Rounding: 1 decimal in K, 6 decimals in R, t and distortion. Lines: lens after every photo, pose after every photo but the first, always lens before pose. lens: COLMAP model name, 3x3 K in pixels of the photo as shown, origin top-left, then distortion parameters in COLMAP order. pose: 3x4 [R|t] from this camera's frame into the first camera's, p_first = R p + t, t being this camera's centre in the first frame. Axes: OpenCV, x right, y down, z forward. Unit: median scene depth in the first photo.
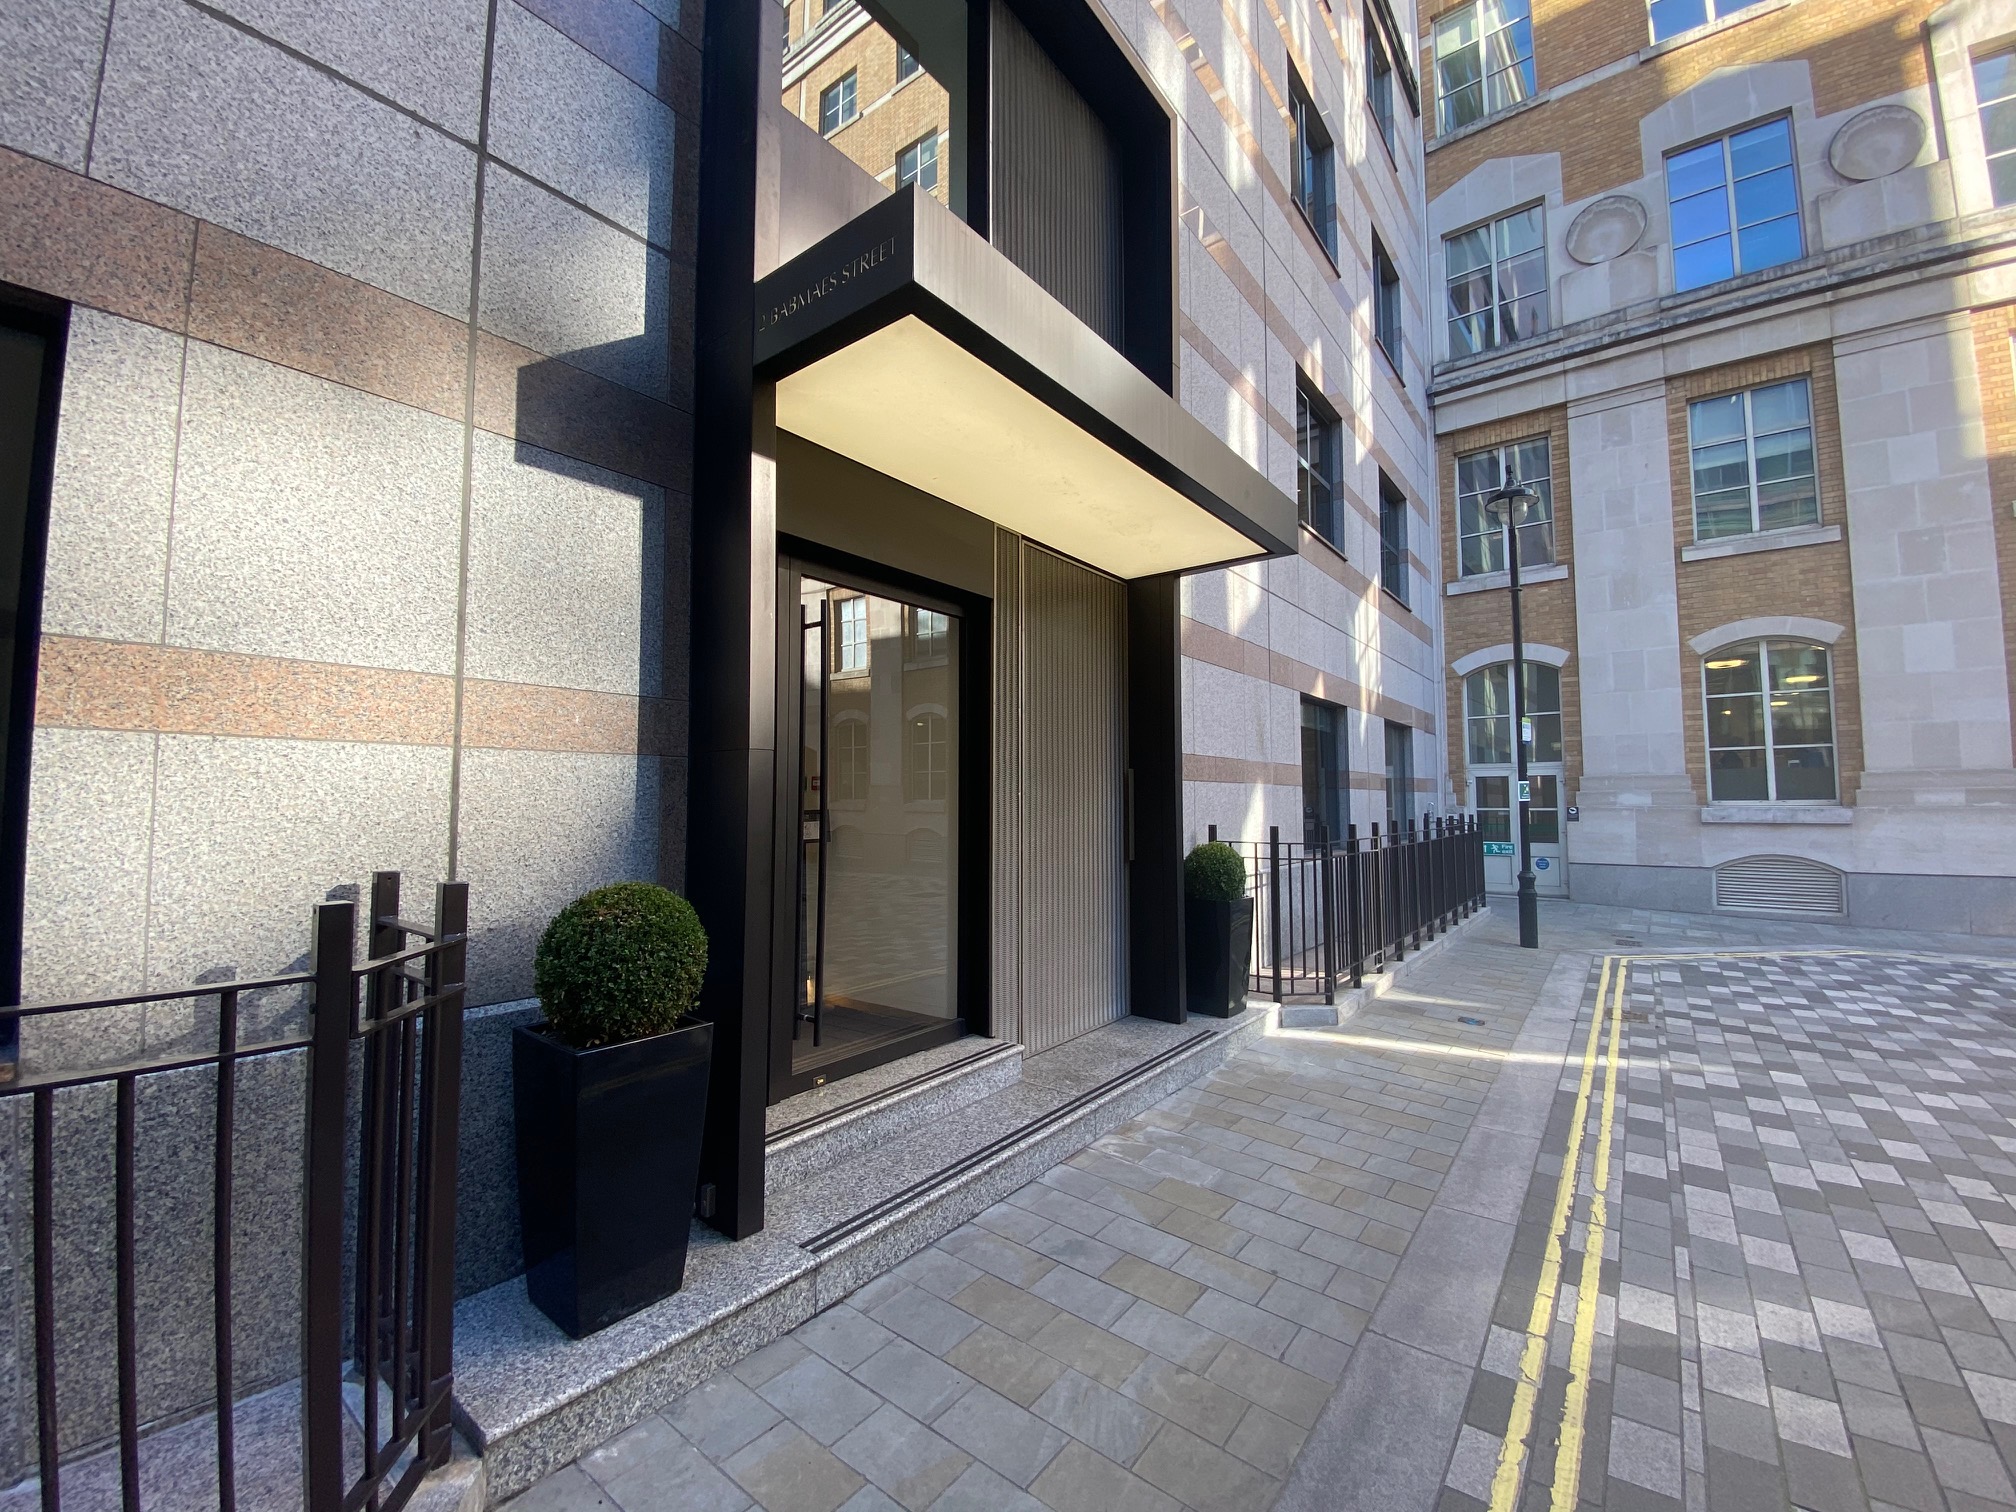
lens RADIAL K [[831.8, 0, 1005.2], [0, 831.8, 740.6], [0, 0, 1]] dist [-0.001434, -0.004515]
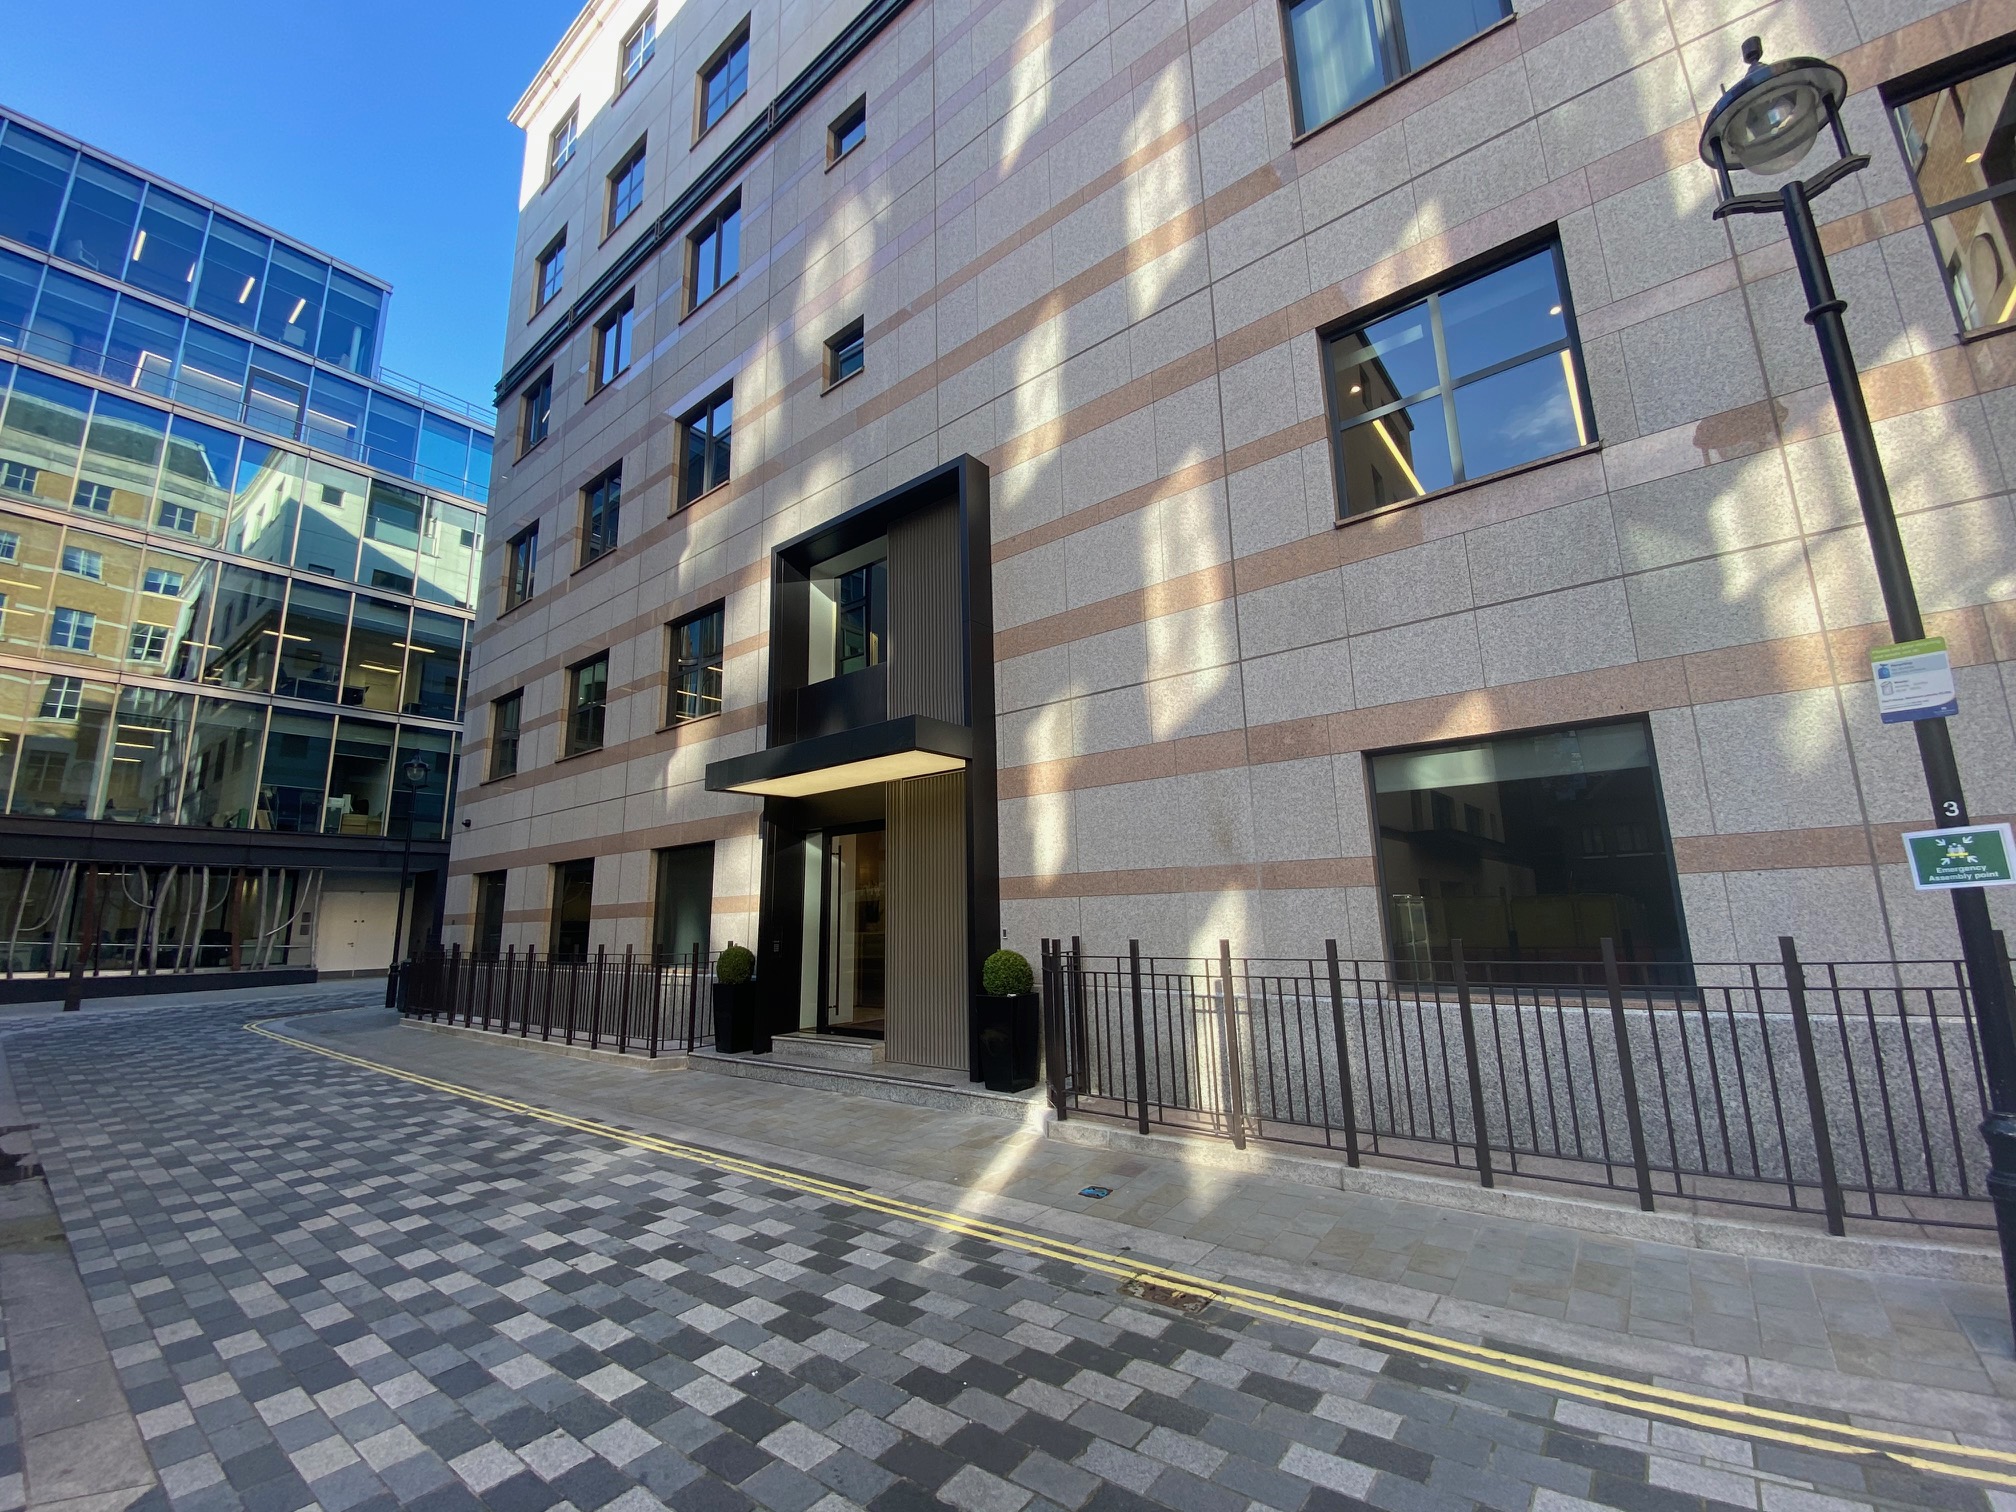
lens RADIAL K [[831.8, 0, 1006.3], [0, 831.8, 767.6], [0, 0, 1]] dist [-0.001434, -0.004515]
pose [[-0.030031, -0.203622, -0.978589, 2.018092], [0.065023, 0.976559, -0.205195, 0.142937], [0.997432, -0.069793, -0.016087, 1.369828]]
